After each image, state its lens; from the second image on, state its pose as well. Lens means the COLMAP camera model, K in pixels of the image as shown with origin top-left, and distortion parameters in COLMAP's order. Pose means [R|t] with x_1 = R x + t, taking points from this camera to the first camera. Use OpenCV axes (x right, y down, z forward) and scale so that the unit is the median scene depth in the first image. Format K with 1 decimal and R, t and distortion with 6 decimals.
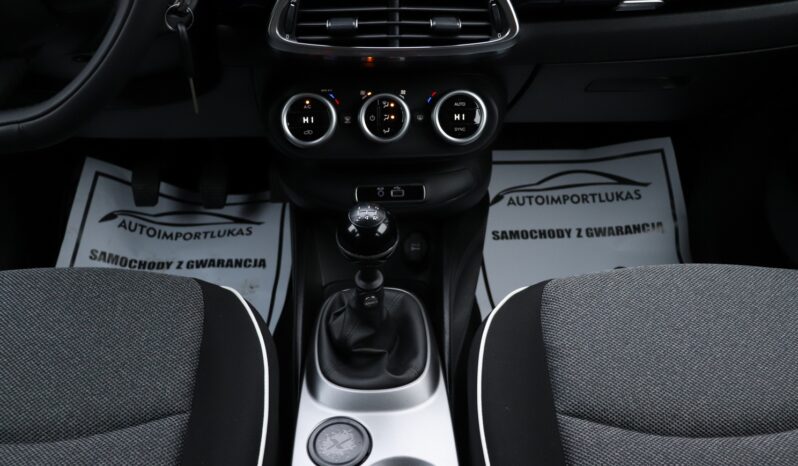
lens RADIAL K [[662.0, 0, 400.9], [0, 662.0, 238.1], [0, 0, 1]] dist [-0.171519, 0.135186]
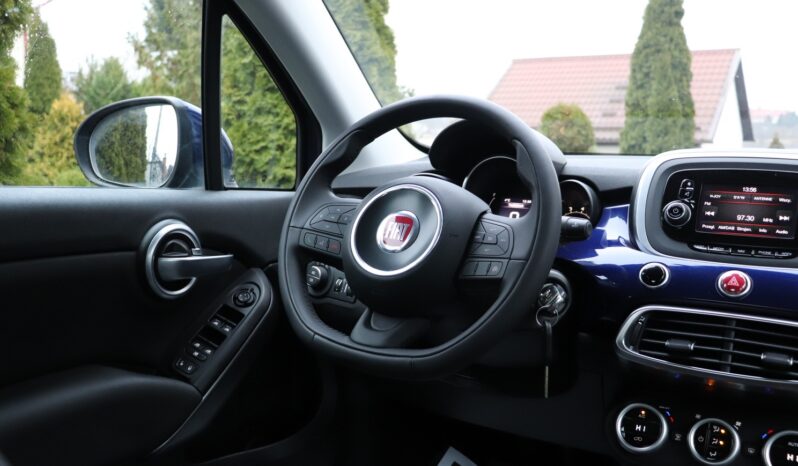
lens RADIAL K [[758.9, 0, 402.4], [0, 758.9, 229.7], [0, 0, 1]] dist [-0.077050, 0.000000]
pose [[0.831885, 0.067907, -0.550777, 0.195299], [-0.341185, 0.845337, -0.411095, 0.191028], [0.437676, 0.529901, 0.726392, -0.263145]]
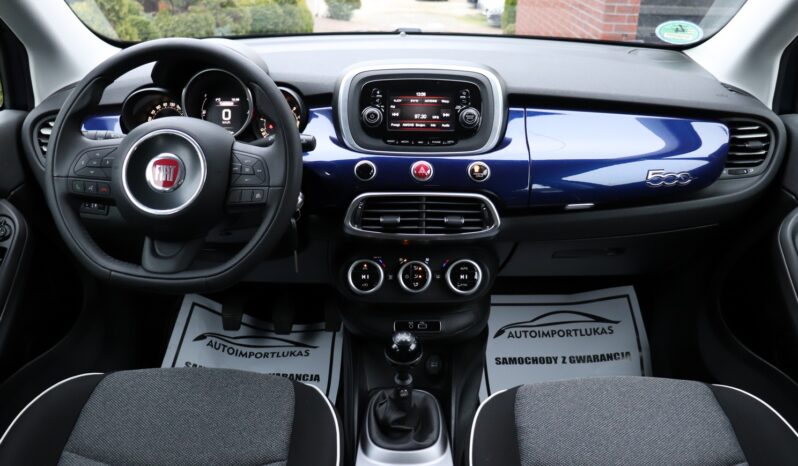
lens RADIAL K [[662.0, 0, 396.5], [0, 662.0, 226.5], [0, 0, 1]] dist [-0.171519, 0.135186]
pose [[0.998786, 0.016734, -0.046334, 0.002101], [-0.026492, 0.975412, -0.218791, 0.042383], [0.041533, 0.219752, 0.974671, -0.535436]]
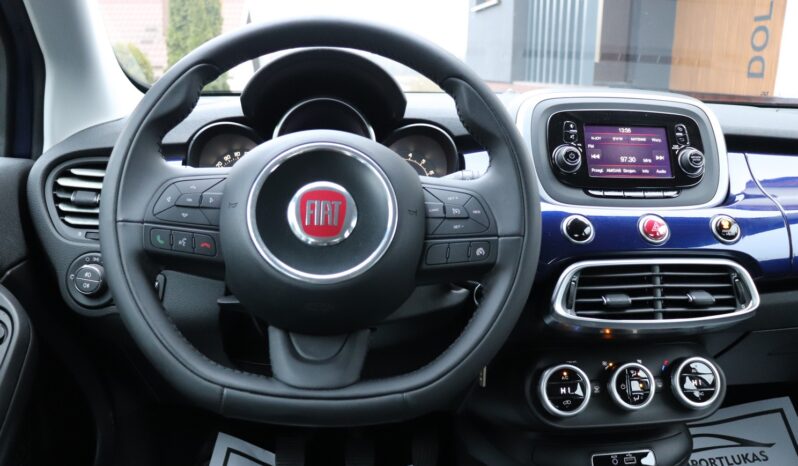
lens RADIAL K [[662.0, 0, 393.1], [0, 662.0, 229.5], [0, 0, 1]] dist [-0.171519, 0.135186]
pose [[0.998605, -0.004167, 0.052640, -0.466763], [0.025666, 0.909504, -0.414901, 0.006883], [-0.046147, 0.415674, 0.908342, -0.025253]]
